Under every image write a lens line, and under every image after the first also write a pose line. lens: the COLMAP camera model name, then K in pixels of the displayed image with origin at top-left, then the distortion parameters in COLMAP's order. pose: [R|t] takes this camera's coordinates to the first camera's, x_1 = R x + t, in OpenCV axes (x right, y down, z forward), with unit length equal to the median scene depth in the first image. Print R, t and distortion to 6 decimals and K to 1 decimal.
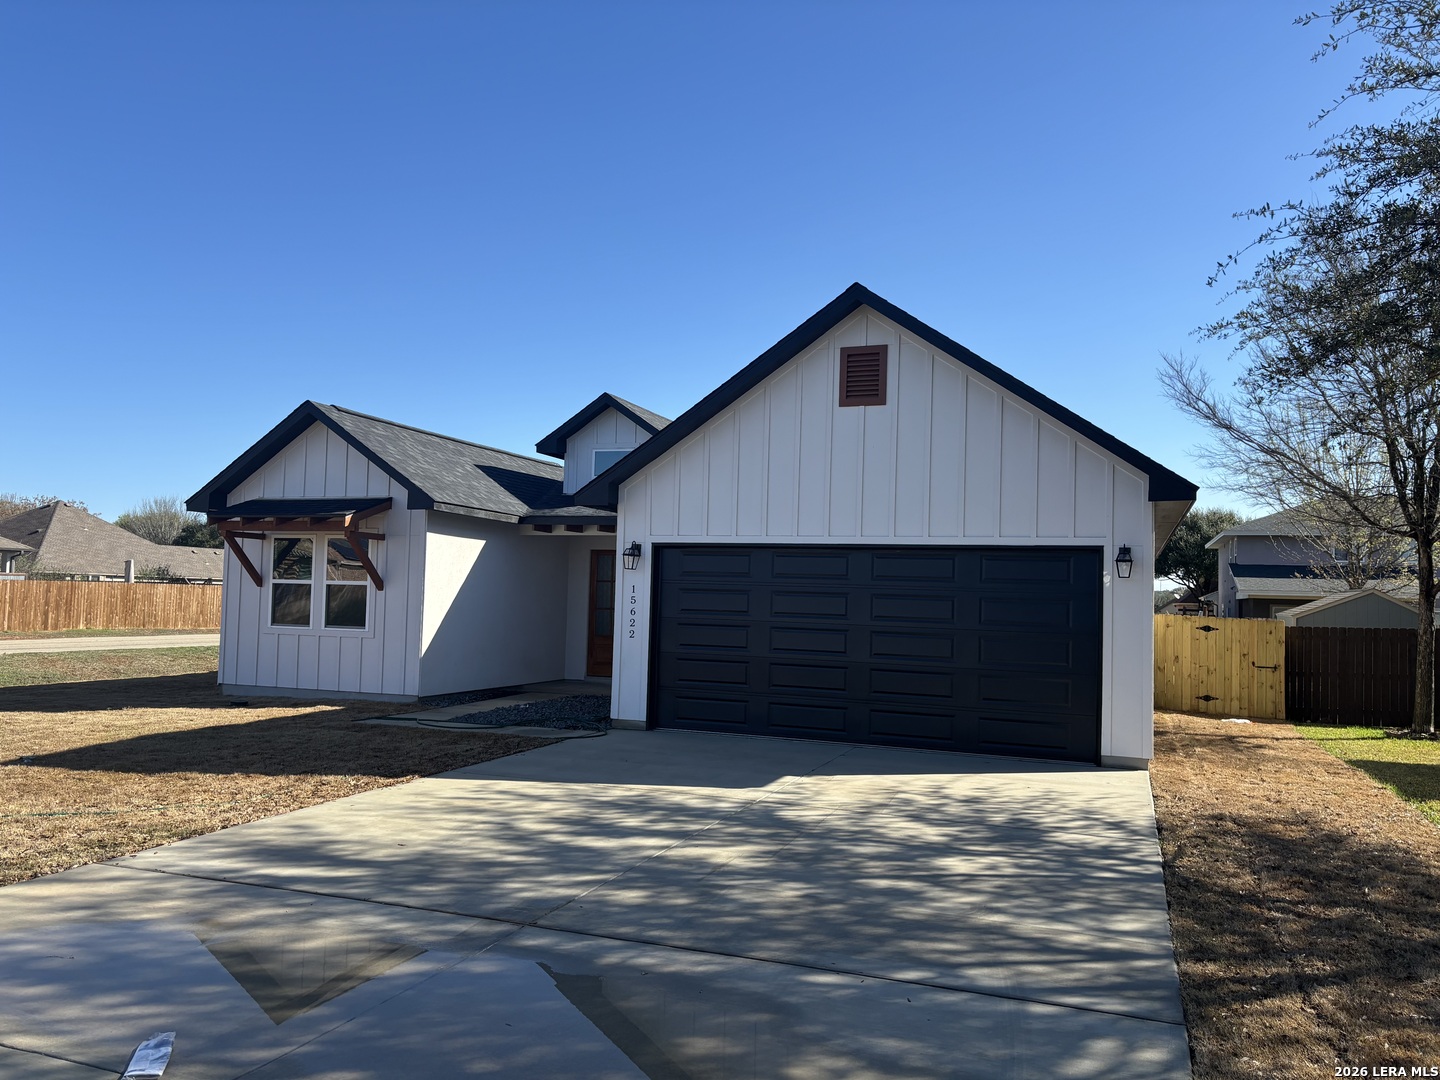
lens RADIAL K [[1086.3, 0, 721.9], [0, 1086.3, 542.9], [0, 0, 1]] dist [0.059071, -0.033001]
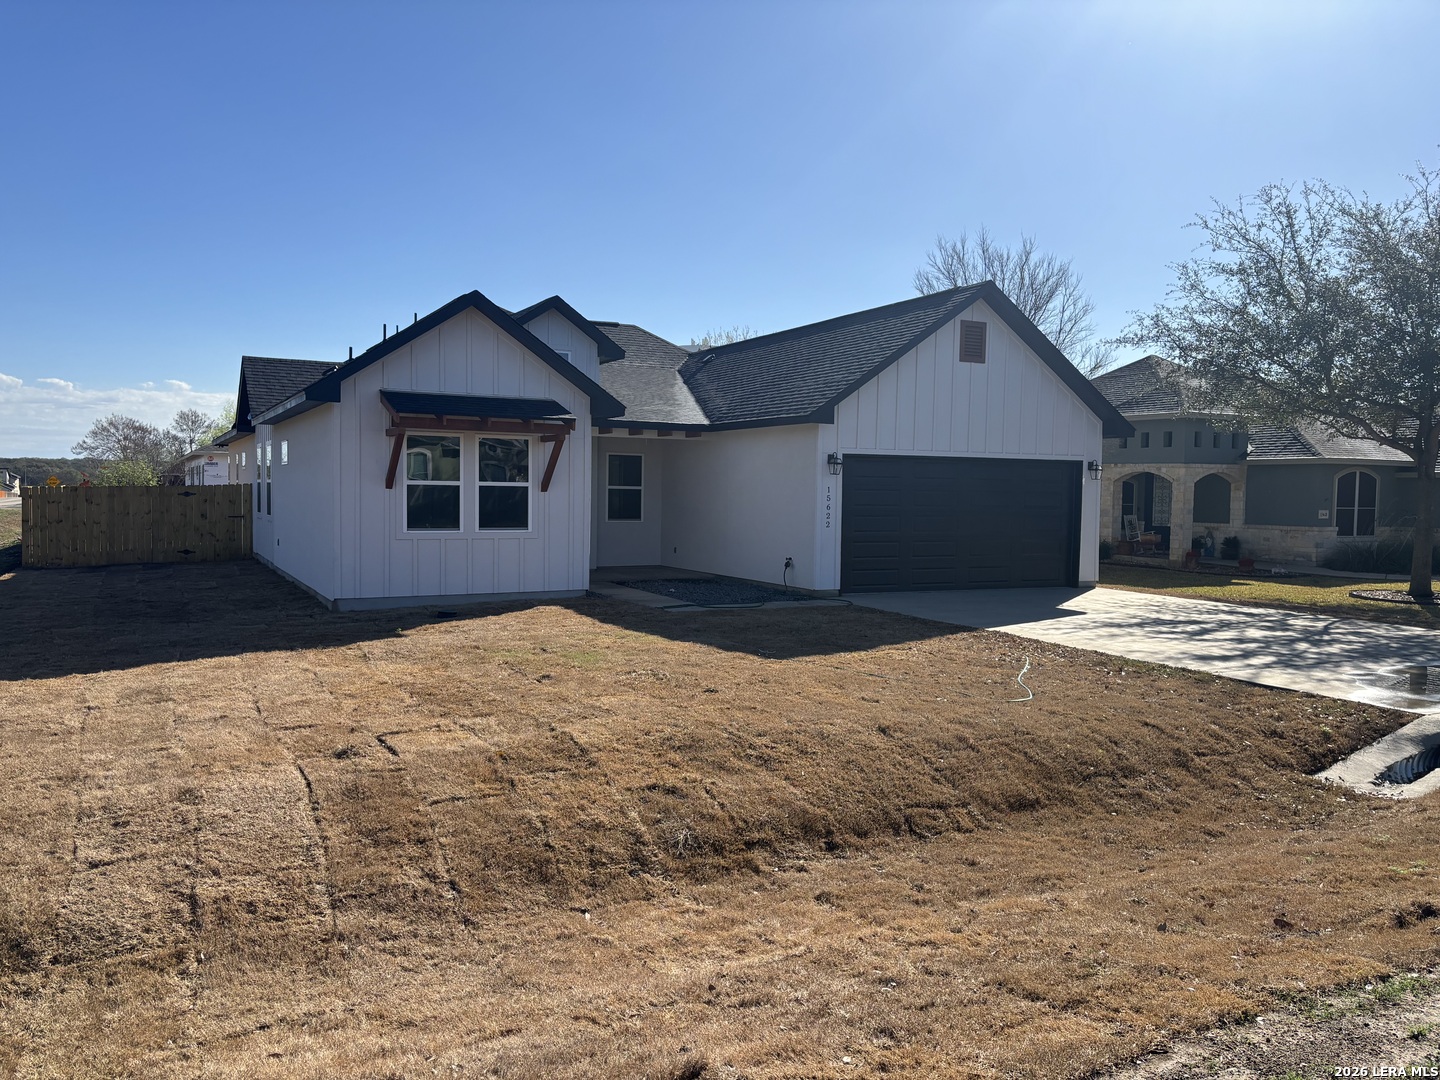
lens RADIAL K [[1086.3, 0, 718.5], [0, 1086.3, 531.6], [0, 0, 1]] dist [0.059071, -0.033001]
pose [[0.667383, -0.045459, 0.743326, -1.126153], [-0.034865, 0.995134, 0.092161, -0.021499], [-0.743898, -0.087423, 0.662550, 0.242516]]
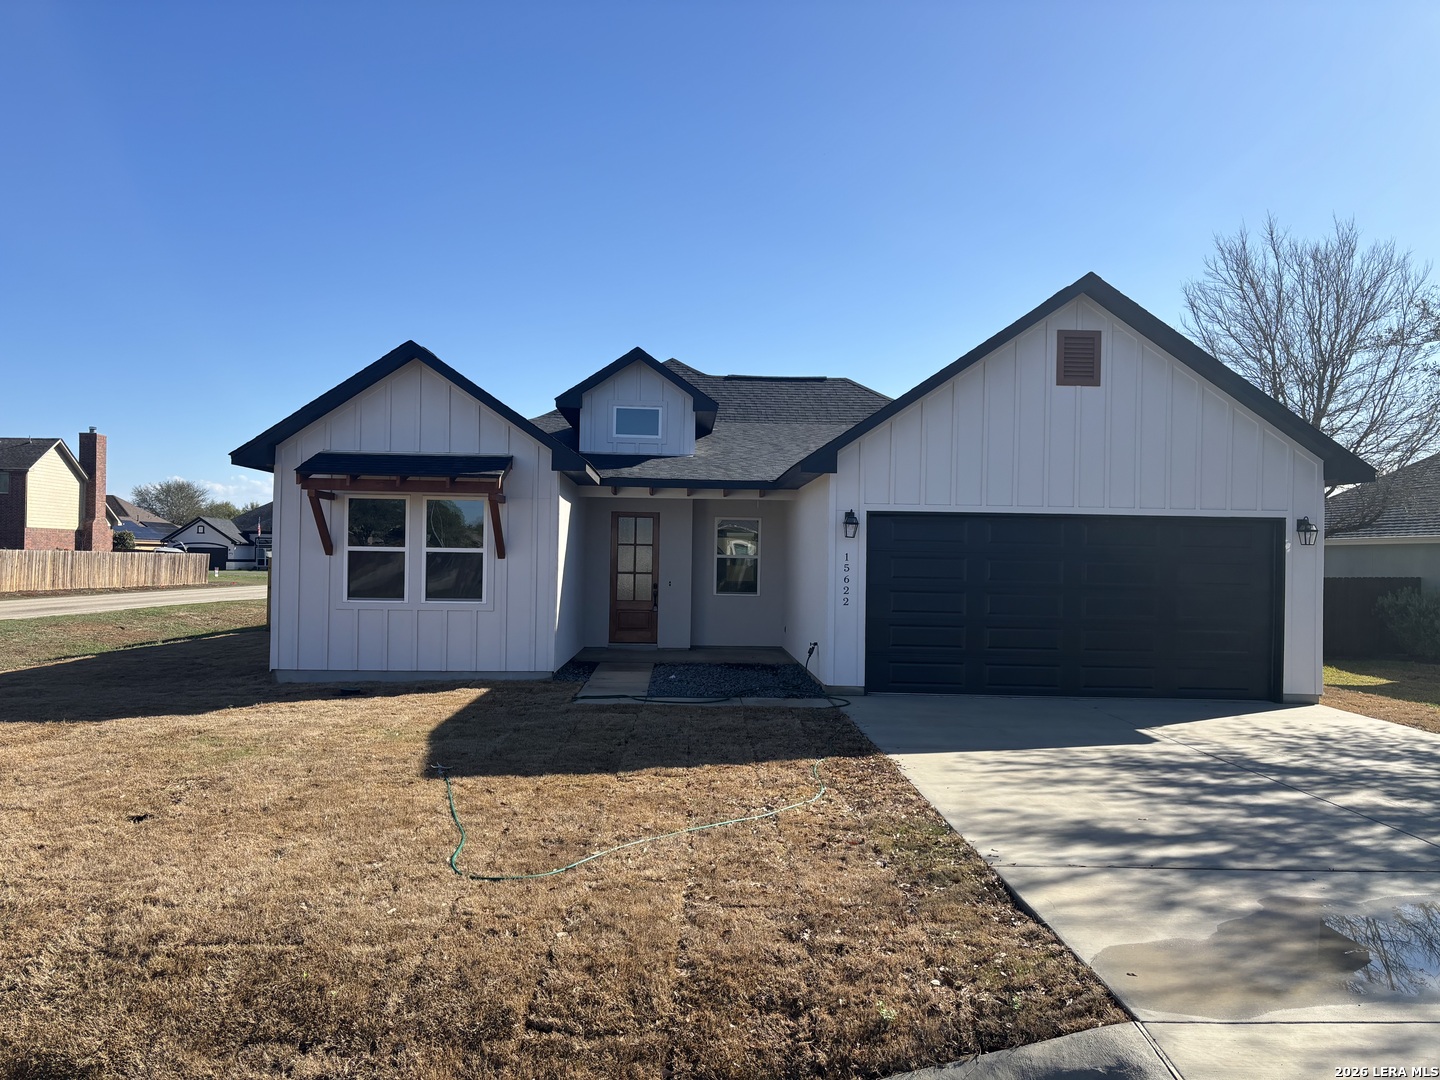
lens RADIAL K [[1086.3, 0, 723.6], [0, 1086.3, 548.8], [0, 0, 1]] dist [0.059071, -0.033001]
pose [[0.924918, -0.007158, 0.380100, -0.569451], [-0.011934, 0.998783, 0.047850, -0.011632], [-0.379980, -0.048793, 0.923707, 0.115599]]
